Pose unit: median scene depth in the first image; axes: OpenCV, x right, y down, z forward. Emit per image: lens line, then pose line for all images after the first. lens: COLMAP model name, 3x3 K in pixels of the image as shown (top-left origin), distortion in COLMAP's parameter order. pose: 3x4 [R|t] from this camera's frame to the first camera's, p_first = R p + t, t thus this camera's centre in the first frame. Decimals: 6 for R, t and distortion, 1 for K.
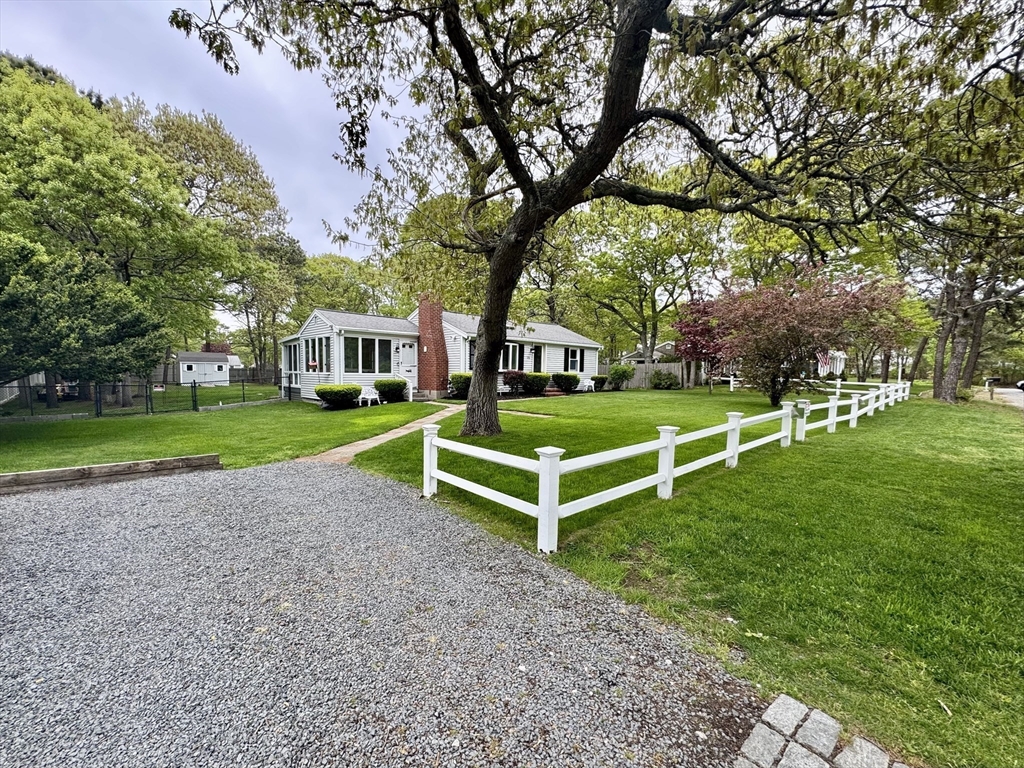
lens RADIAL K [[429.6, 0, 486.4], [0, 429.6, 404.0], [0, 0, 1]] dist [-0.000881, 0.000022]
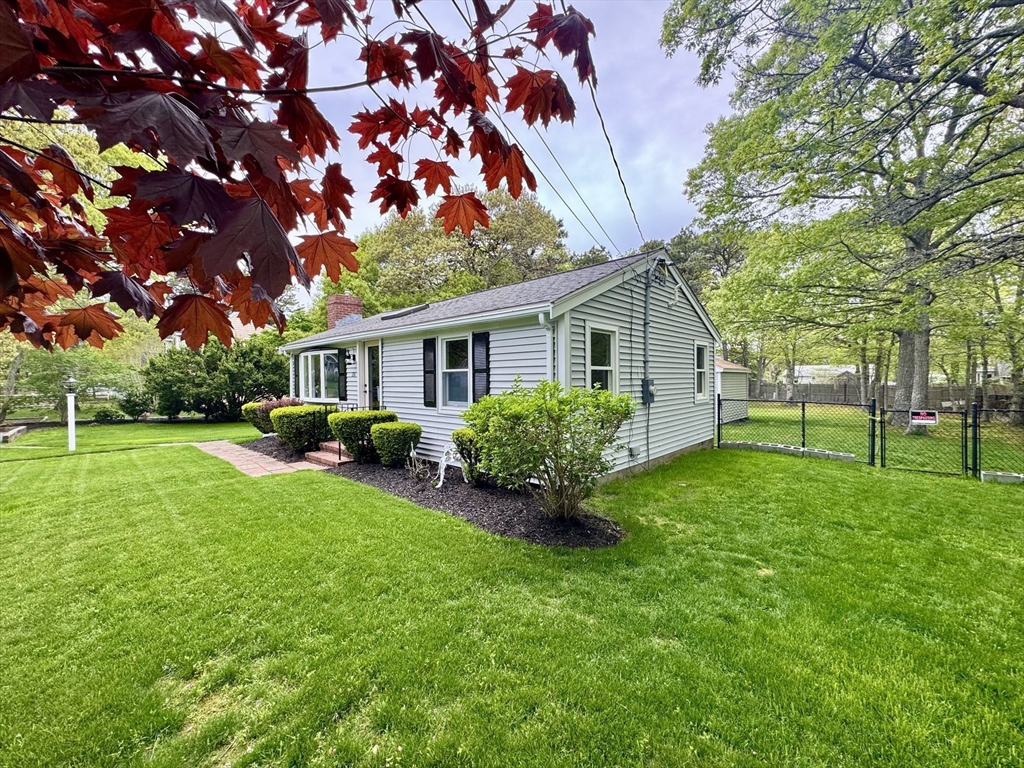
lens RADIAL K [[407.2, 0, 514.4], [0, 407.2, 382.7], [0, 0, 1]] dist [-0.000976, -0.000120]
pose [[0.077937, -0.003218, -0.996953, 0.829922], [-0.066466, 0.997753, -0.008416, -0.155618], [0.994740, 0.066920, 0.077548, 1.668489]]
